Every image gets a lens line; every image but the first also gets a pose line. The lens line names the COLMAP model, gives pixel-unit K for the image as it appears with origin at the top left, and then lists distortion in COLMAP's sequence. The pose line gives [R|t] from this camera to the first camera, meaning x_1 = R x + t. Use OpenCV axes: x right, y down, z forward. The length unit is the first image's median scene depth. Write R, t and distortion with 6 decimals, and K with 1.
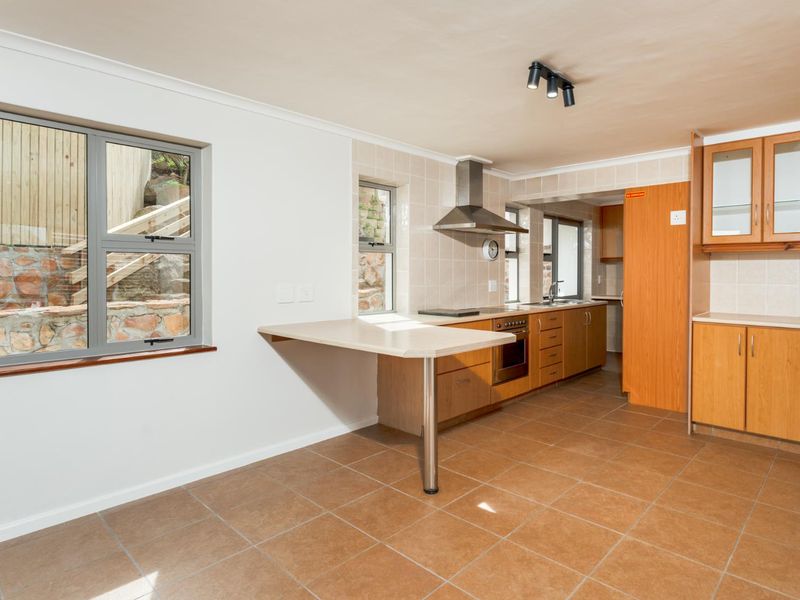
lens RADIAL K [[479.3, 0, 465.8], [0, 479.3, 273.1], [0, 0, 1]] dist [-0.001153, -0.000304]
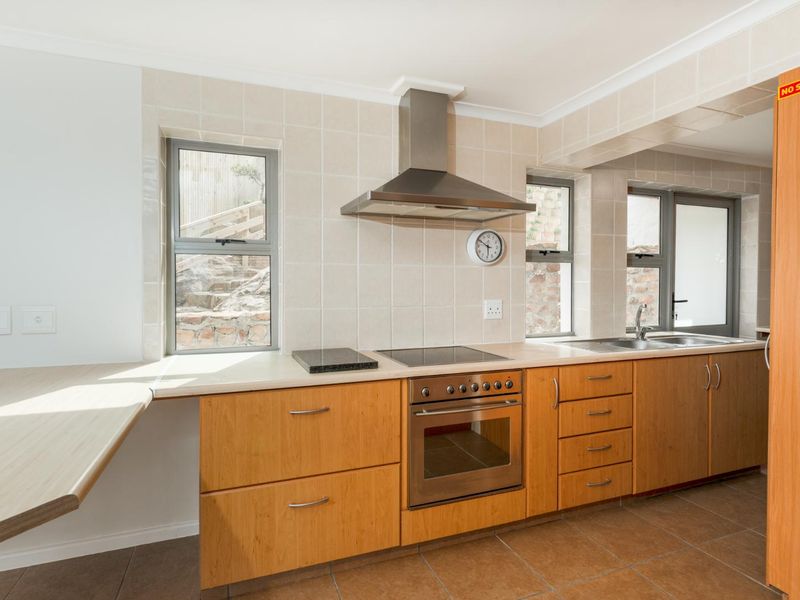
lens RADIAL K [[428.6, 0, 384.1], [0, 428.6, 290.2], [0, 0, 1]] dist [0.002324, 0.000374]
pose [[0.853849, 0.007774, -0.520463, 0.239164], [-0.002253, 0.999934, 0.011240, -0.002479], [0.520516, -0.008424, 0.853810, 0.530523]]
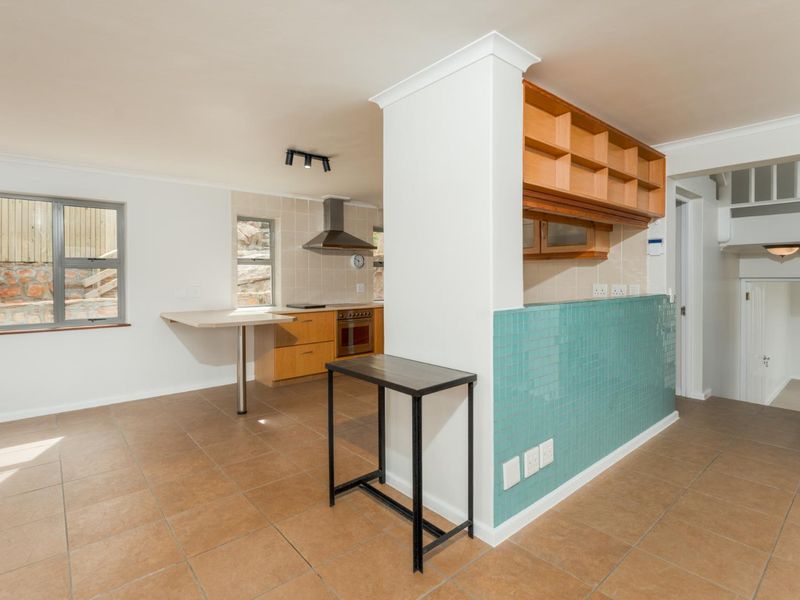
lens RADIAL K [[424.5, 0, 399.3], [0, 424.5, 276.2], [0, 0, 1]] dist [0.001553, 0.000358]
pose [[0.989244, -0.006761, -0.146118, 0.378289], [0.006072, 0.999968, -0.005161, 0.001125], [0.146148, 0.004218, 0.989254, -0.197467]]
